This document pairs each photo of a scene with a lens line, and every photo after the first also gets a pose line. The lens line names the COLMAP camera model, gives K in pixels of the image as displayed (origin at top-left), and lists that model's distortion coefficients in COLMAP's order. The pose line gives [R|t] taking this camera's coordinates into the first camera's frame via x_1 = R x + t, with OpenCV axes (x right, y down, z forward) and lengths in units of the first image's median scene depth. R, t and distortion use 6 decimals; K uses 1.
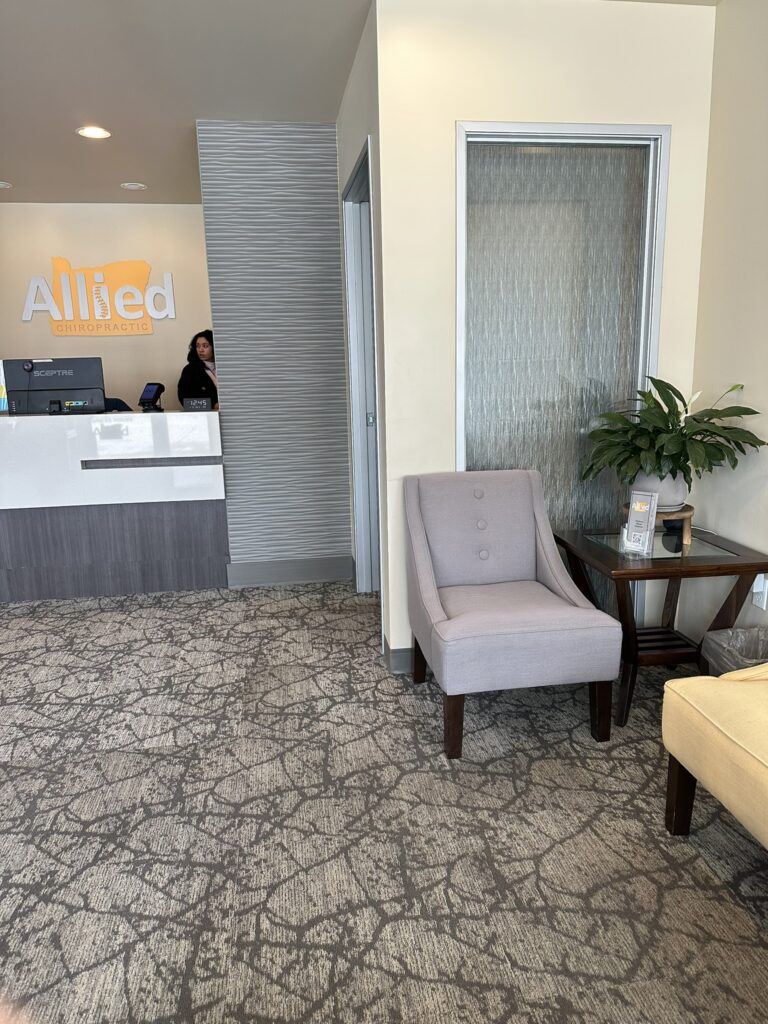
lens RADIAL K [[721.1, 0, 384.0], [0, 721.1, 512.0], [0, 0, 1]] dist [0.077205, -0.107946]
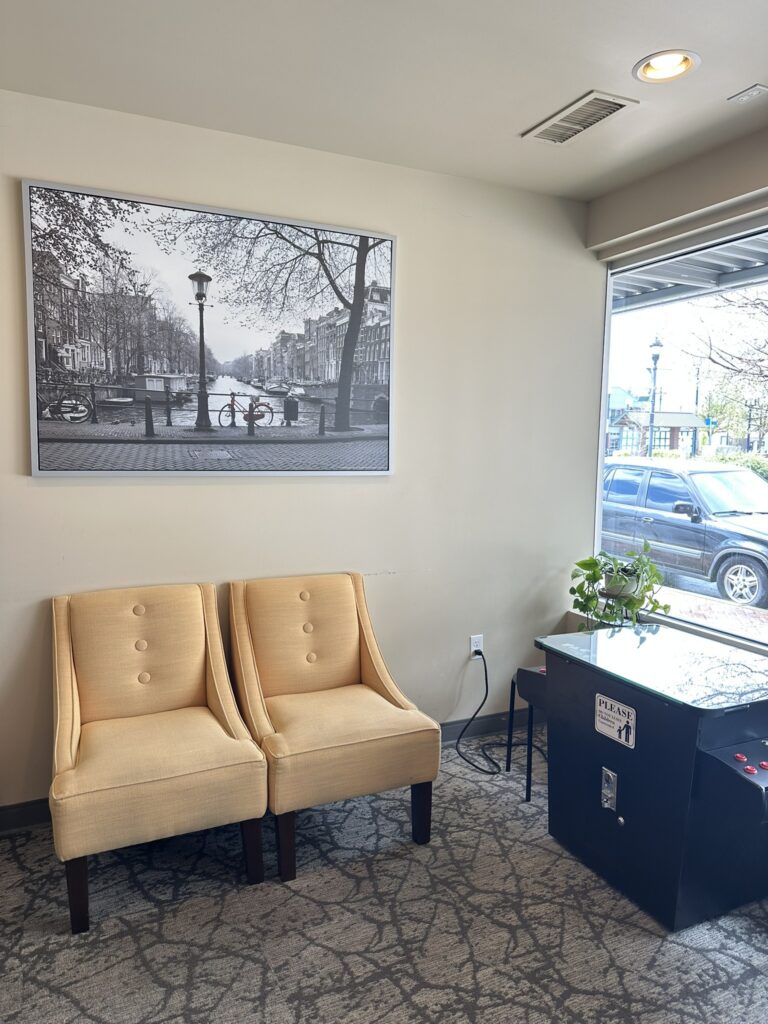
lens RADIAL K [[721.1, 0, 384.0], [0, 721.1, 512.0], [0, 0, 1]] dist [0.077205, -0.107946]
pose [[-0.315542, -0.056379, 0.947235, -0.480716], [0.205160, 0.970570, 0.126110, -0.125705], [-0.926468, 0.234128, -0.294689, 0.543869]]
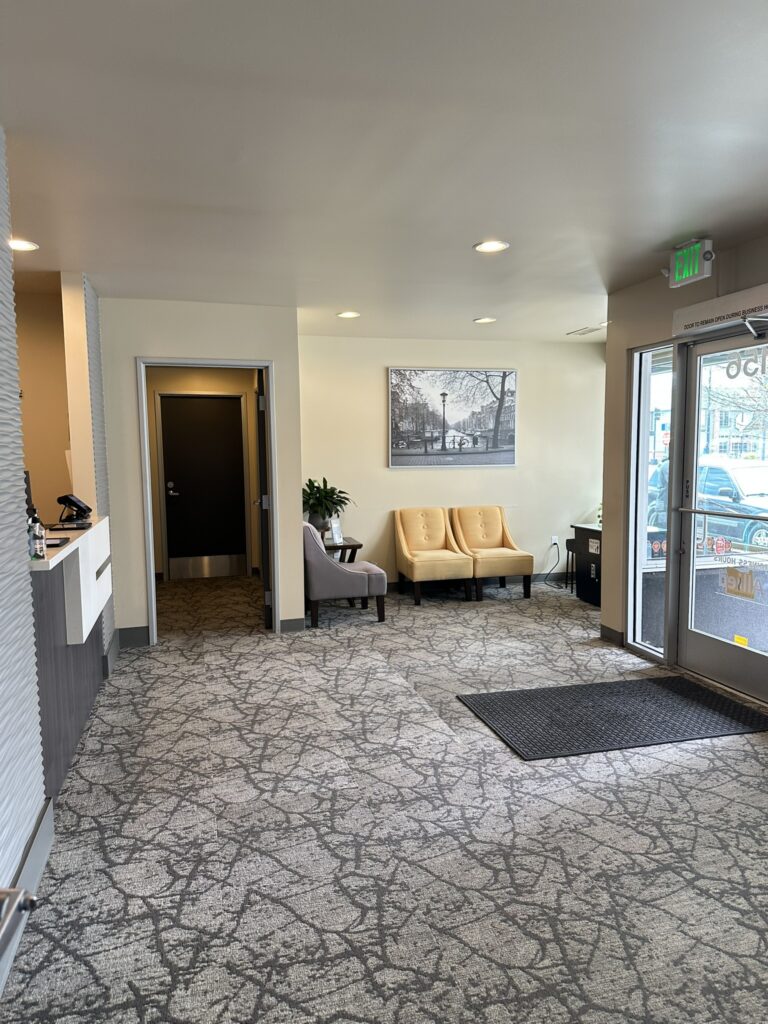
lens RADIAL K [[708.5, 0, 383.6], [0, 708.5, 537.2], [0, 0, 1]] dist [0.101860, -0.090866]
pose [[-0.135832, -0.070201, 0.988242, -1.961972], [0.233285, 0.967173, 0.100768, -0.162822], [-0.962875, 0.244229, -0.114996, 1.023636]]
